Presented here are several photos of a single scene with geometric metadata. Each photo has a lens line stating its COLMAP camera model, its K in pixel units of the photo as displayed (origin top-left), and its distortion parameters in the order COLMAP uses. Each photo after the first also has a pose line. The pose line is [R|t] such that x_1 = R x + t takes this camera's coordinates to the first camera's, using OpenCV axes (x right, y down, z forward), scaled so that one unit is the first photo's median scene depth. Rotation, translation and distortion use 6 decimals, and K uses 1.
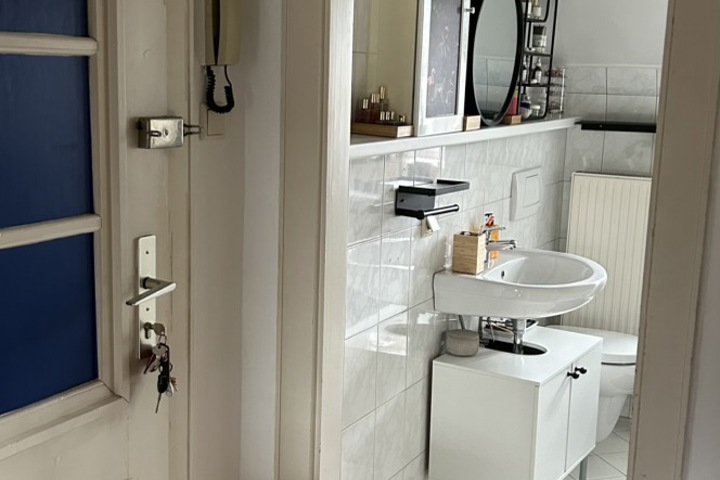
lens RADIAL K [[1028.7, 0, 360.0], [0, 1028.7, 240.0], [0, 0, 1]] dist [0.133373, -0.079340]
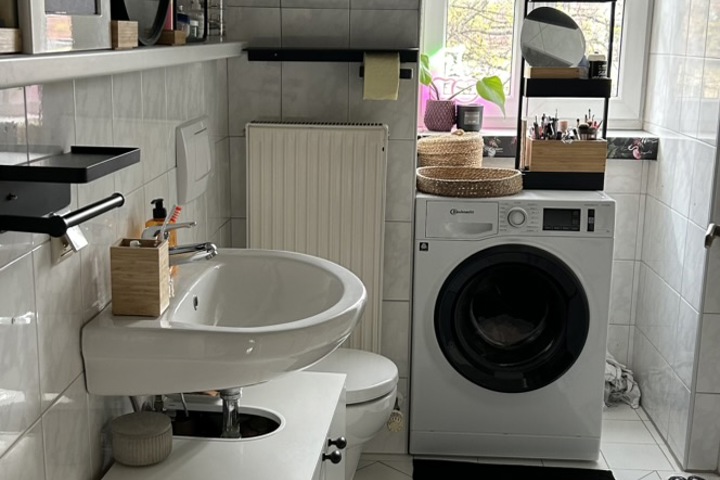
lens RADIAL K [[1028.7, 0, 360.0], [0, 1028.7, 240.0], [0, 0, 1]] dist [0.133373, -0.079340]
pose [[0.915354, -0.106146, 0.388407, 0.001245], [0.090142, 0.994165, 0.059253, -0.029245], [-0.392430, -0.019225, 0.919581, 0.451252]]
